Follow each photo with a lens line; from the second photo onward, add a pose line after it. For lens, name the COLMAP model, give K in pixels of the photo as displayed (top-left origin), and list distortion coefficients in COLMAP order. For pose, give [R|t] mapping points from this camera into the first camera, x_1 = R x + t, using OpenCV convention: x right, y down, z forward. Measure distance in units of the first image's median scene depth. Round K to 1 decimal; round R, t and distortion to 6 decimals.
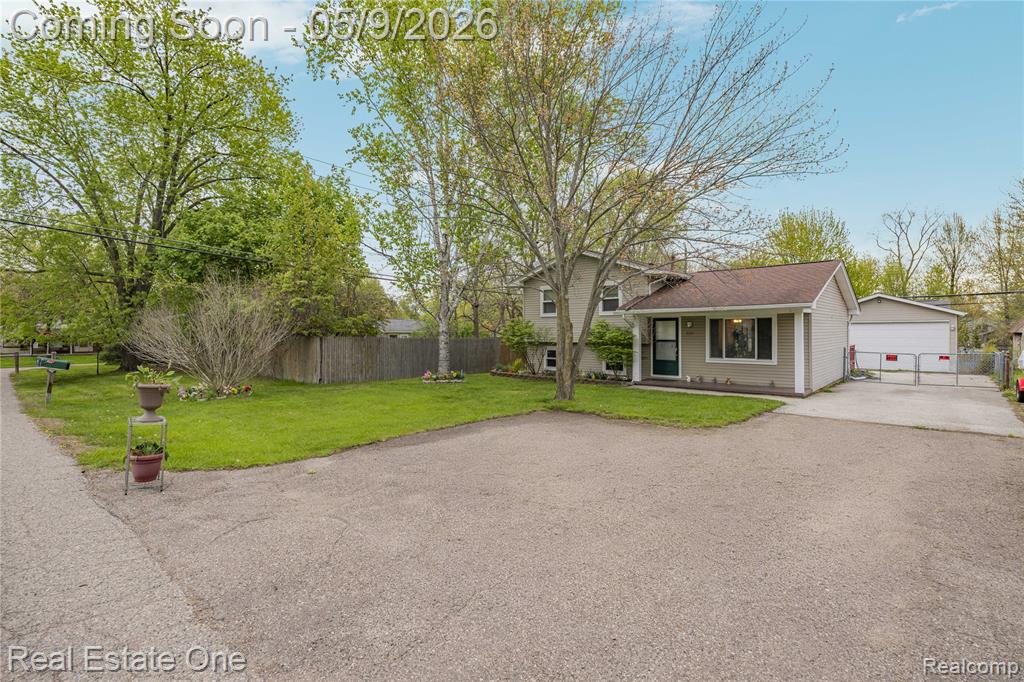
lens RADIAL K [[500.0, 0, 512.4], [0, 500.0, 338.8], [0, 0, 1]] dist [0.003462, -0.000086]
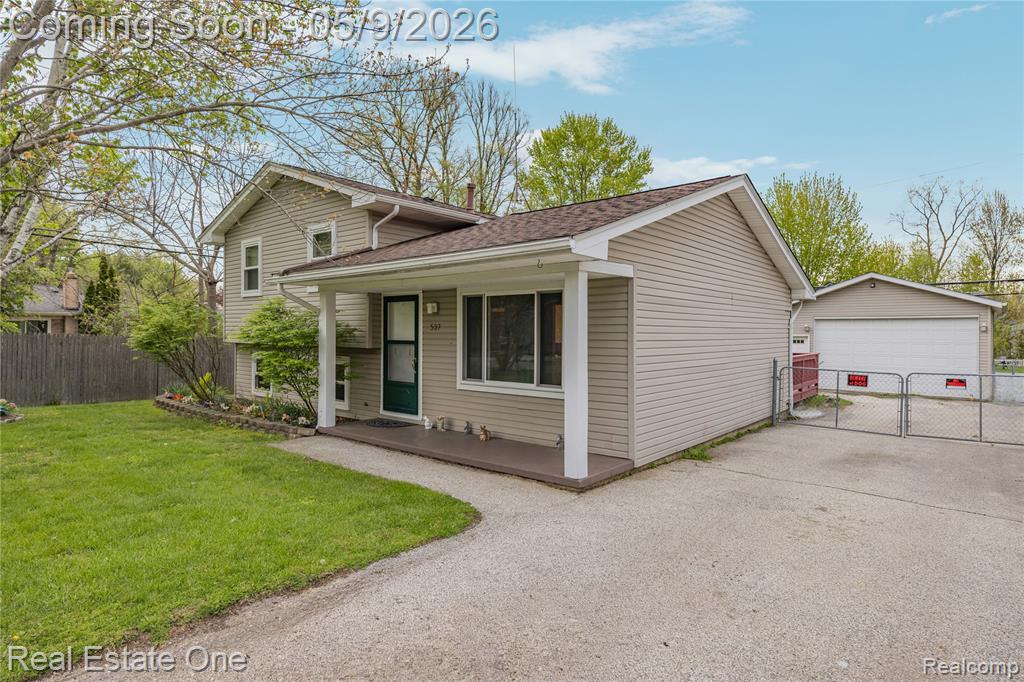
lens RADIAL K [[559.4, 0, 528.1], [0, 559.4, 343.6], [0, 0, 1]] dist [0.007371, -0.001343]
pose [[0.999589, 0.009539, 0.027024, 0.413395], [-0.009641, 0.999947, 0.003645, 0.002018], [-0.026988, -0.003904, 0.999628, 0.446365]]
